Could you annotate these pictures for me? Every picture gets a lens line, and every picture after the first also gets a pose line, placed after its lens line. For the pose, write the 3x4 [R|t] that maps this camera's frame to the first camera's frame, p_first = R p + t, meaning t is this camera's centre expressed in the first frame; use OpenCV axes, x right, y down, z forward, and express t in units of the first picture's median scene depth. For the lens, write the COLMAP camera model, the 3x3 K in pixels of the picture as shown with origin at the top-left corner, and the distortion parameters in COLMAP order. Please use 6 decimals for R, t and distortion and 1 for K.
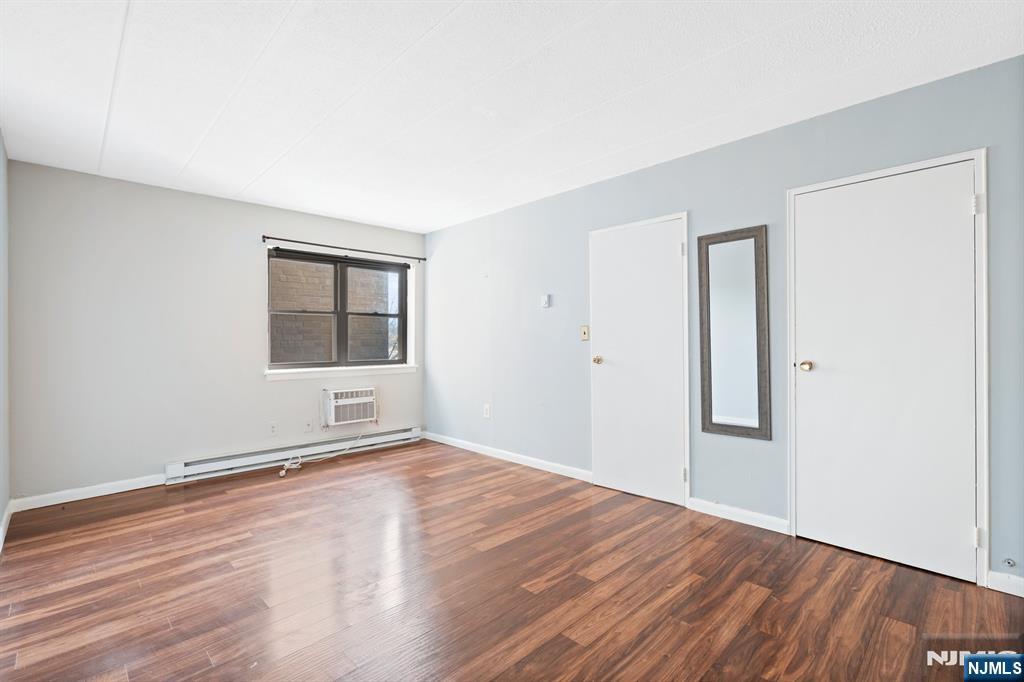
lens RADIAL K [[464.6, 0, 514.2], [0, 464.6, 349.3], [0, 0, 1]] dist [-0.002679, 0.000203]
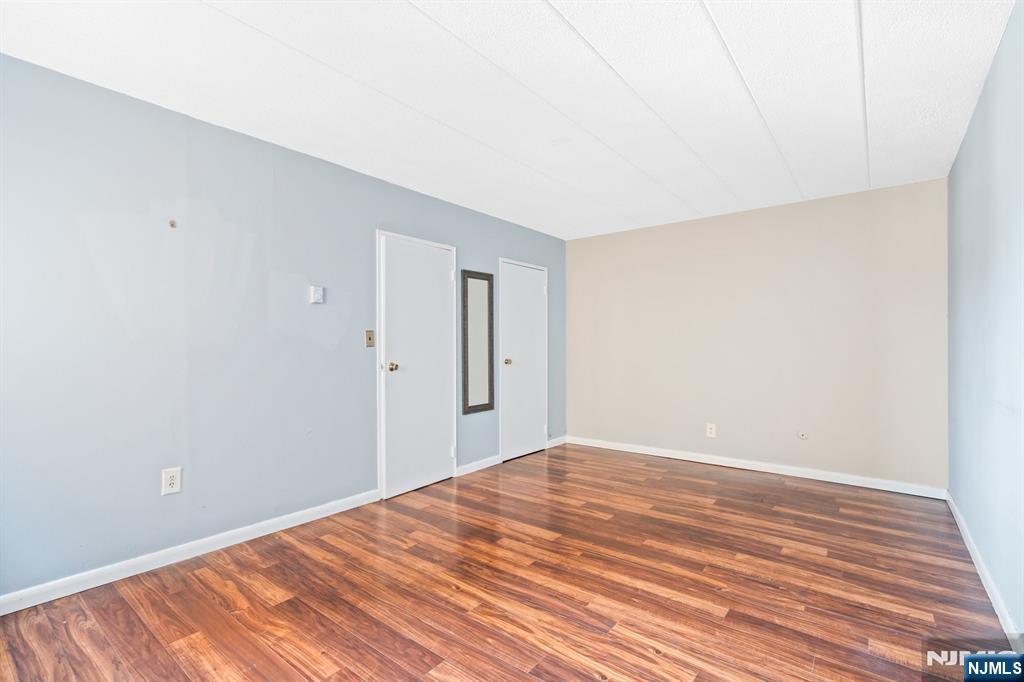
lens RADIAL K [[464.6, 0, 514.2], [0, 464.6, 349.3], [0, 0, 1]] dist [-0.002679, 0.000203]
pose [[-0.124161, 0.003136, 0.992257, -1.021246], [0.026801, 0.999641, 0.000195, -0.008316], [-0.991900, 0.026618, -0.124200, 1.094524]]
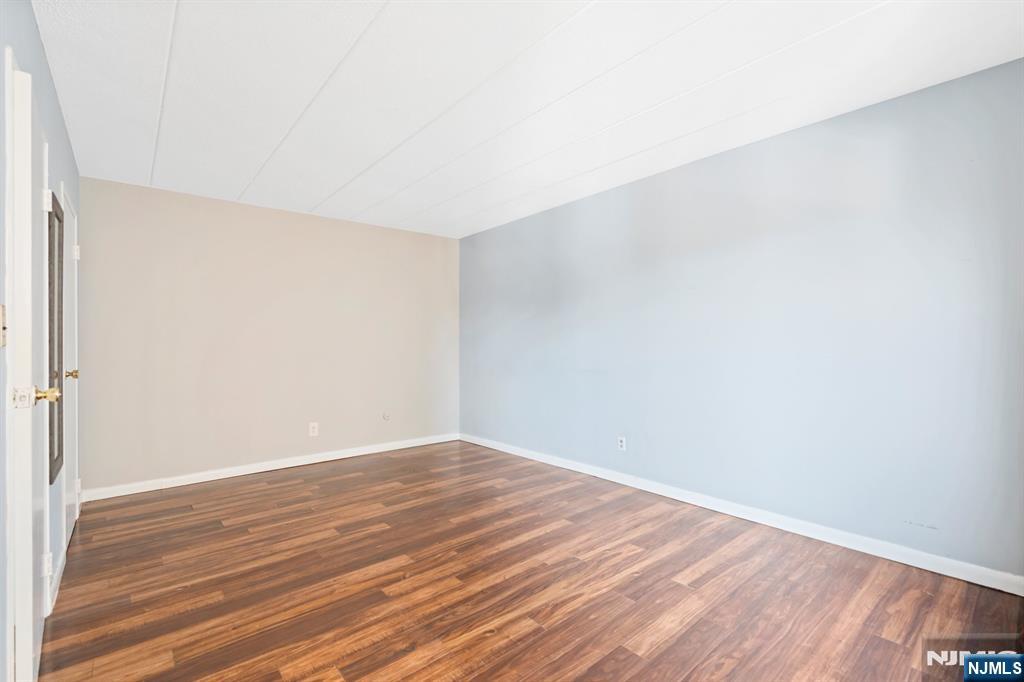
lens RADIAL K [[450.7, 0, 509.2], [0, 450.7, 340.9], [0, 0, 1]] dist [-0.003472, -0.000233]
pose [[-0.996792, 0.015265, 0.078570, -0.331935], [0.016656, 0.999715, 0.017081, -0.032901], [-0.078287, 0.018335, -0.996762, 1.716606]]
